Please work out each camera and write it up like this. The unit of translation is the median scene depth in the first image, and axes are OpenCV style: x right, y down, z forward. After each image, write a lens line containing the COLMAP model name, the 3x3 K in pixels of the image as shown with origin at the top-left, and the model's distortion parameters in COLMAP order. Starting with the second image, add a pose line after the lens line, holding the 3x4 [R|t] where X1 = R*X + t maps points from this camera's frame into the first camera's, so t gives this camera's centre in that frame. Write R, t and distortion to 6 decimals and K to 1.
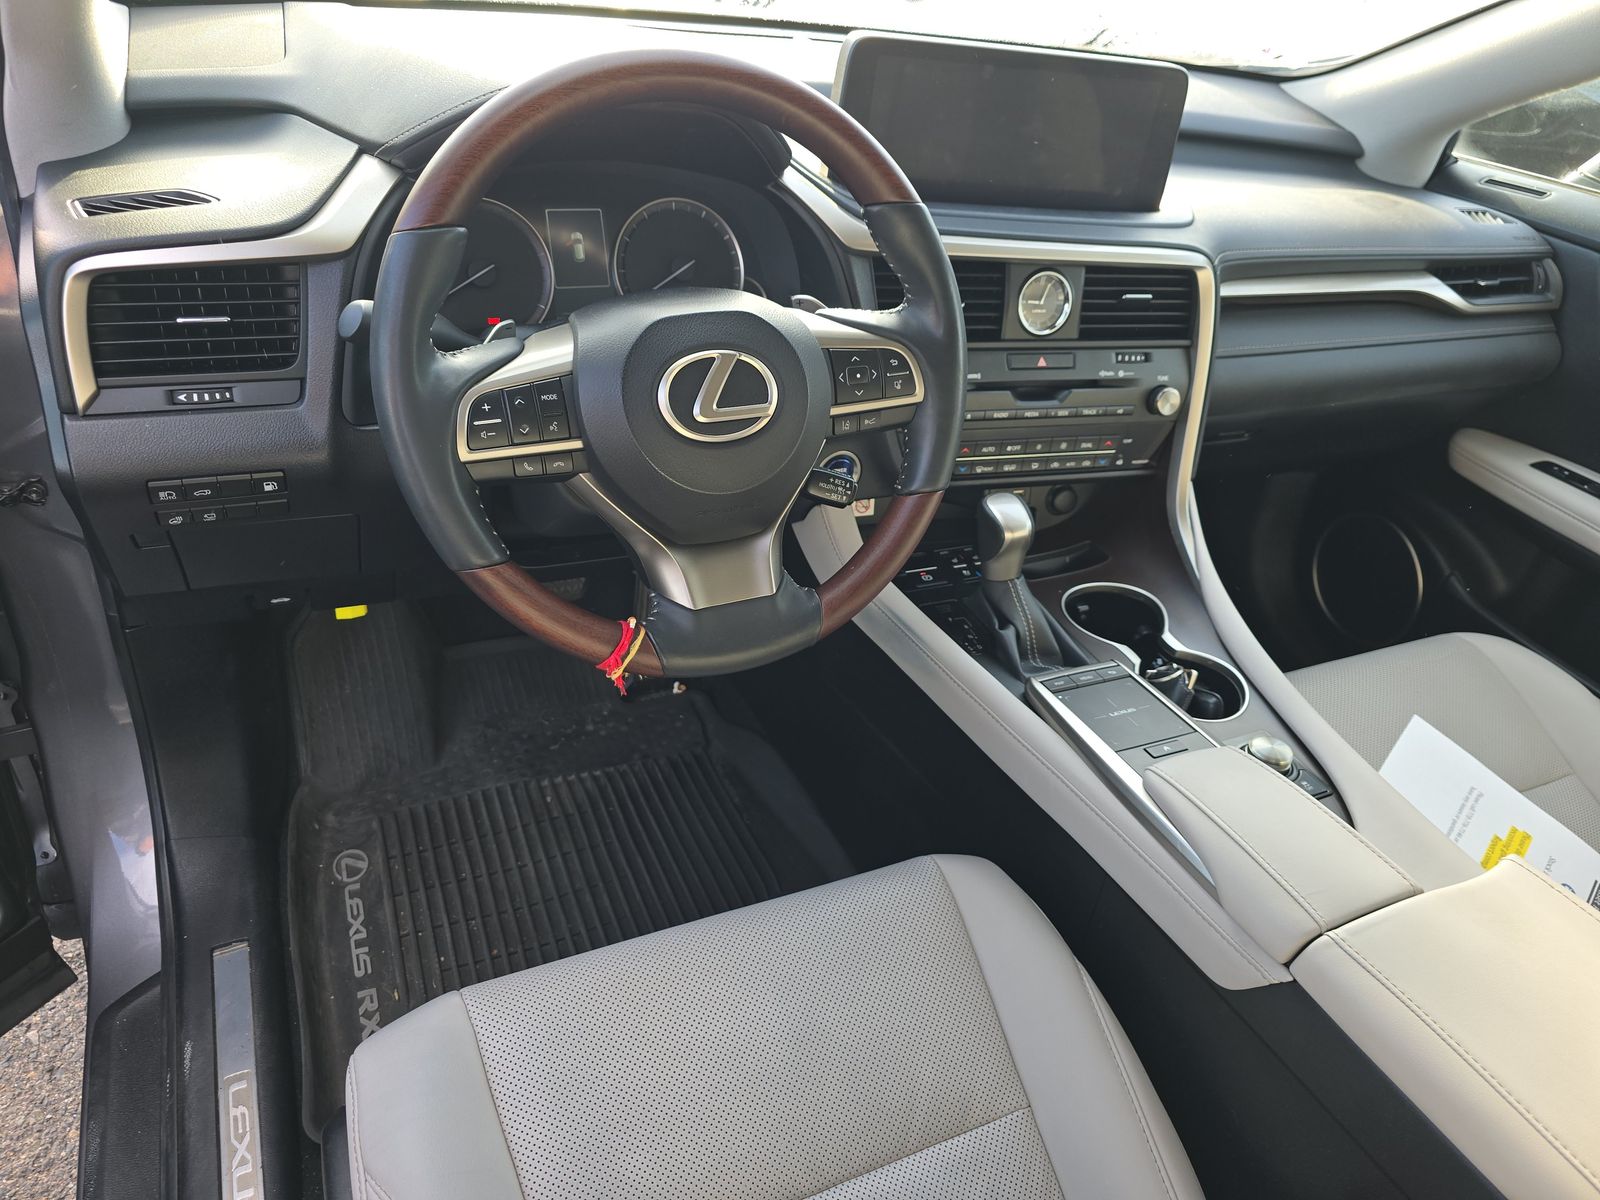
lens RADIAL K [[1079.3, 0, 800.0], [0, 1079.3, 600.0], [0, 0, 1]] dist [-0.052051, 0.001672]
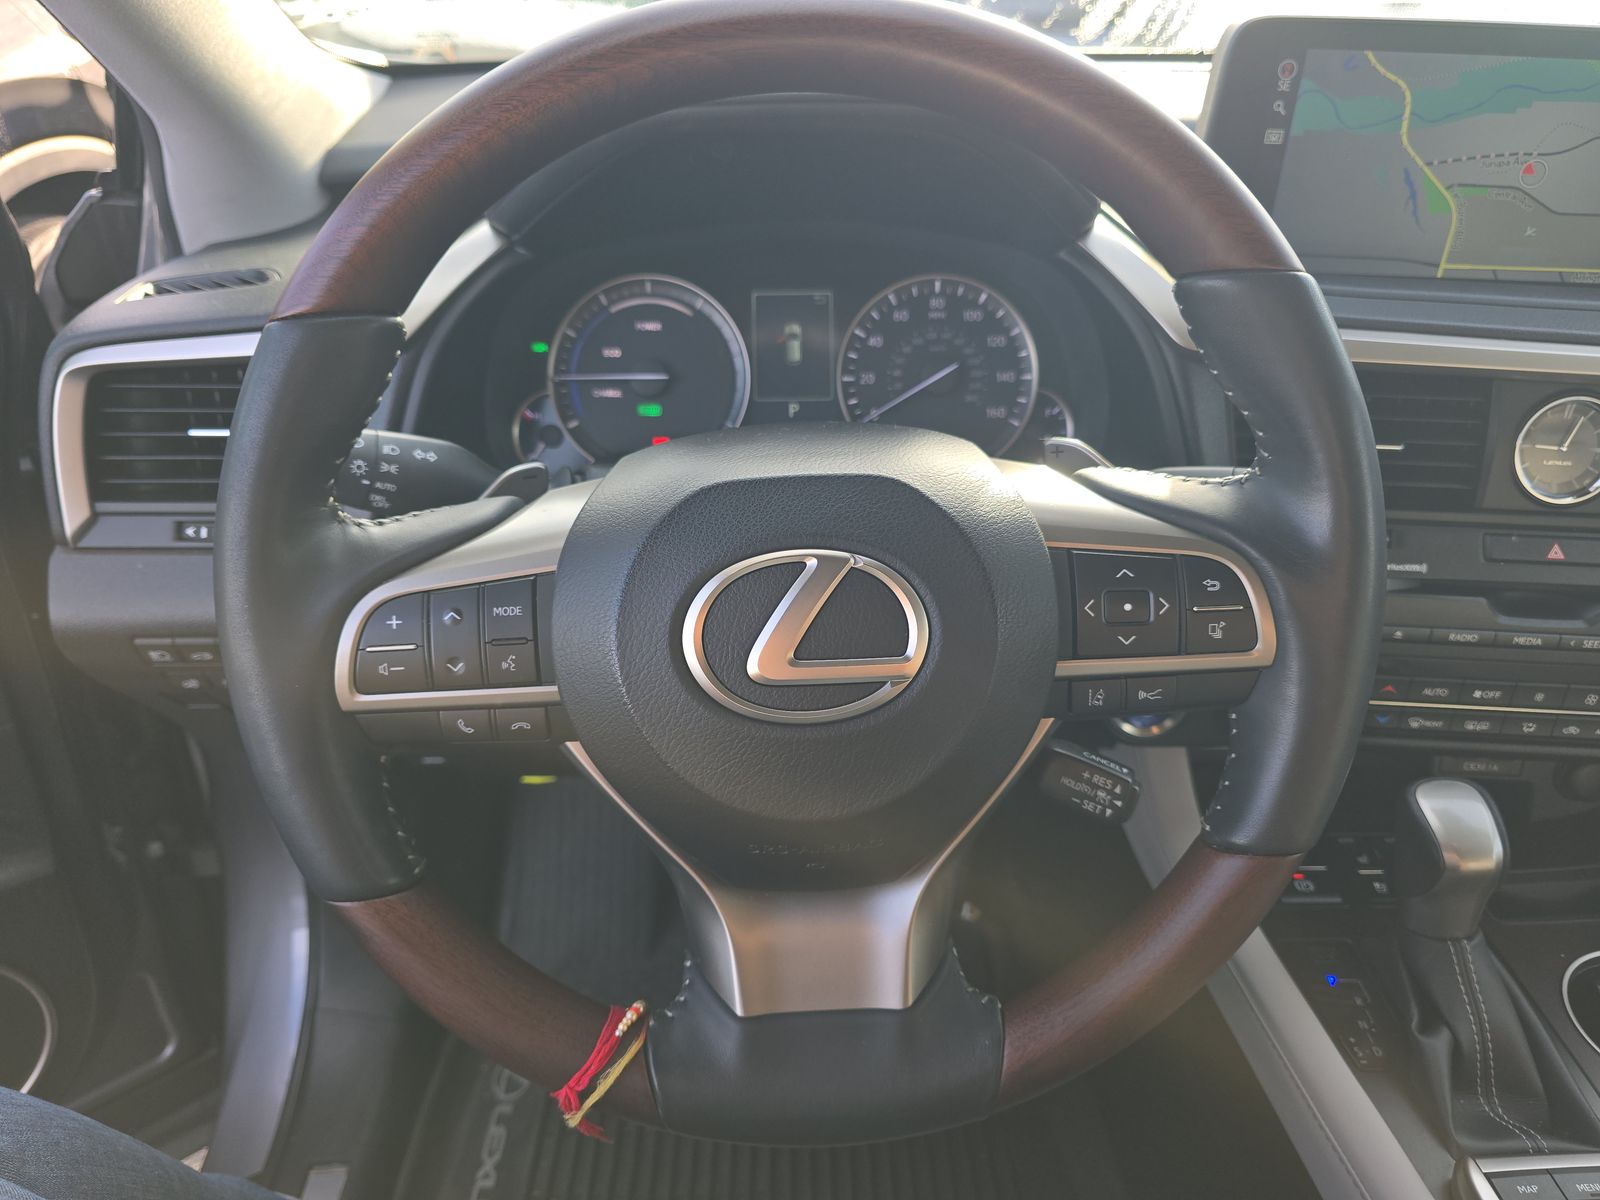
lens RADIAL K [[1104.5, 0, 800.0], [0, 1104.5, 600.0], [0, 0, 1]] dist [-0.010070, -0.006558]
pose [[0.923425, 0.097810, -0.371107, 0.081389], [-0.129430, 0.989697, -0.061214, -0.120517], [0.361296, 0.104559, 0.926570, 0.351060]]
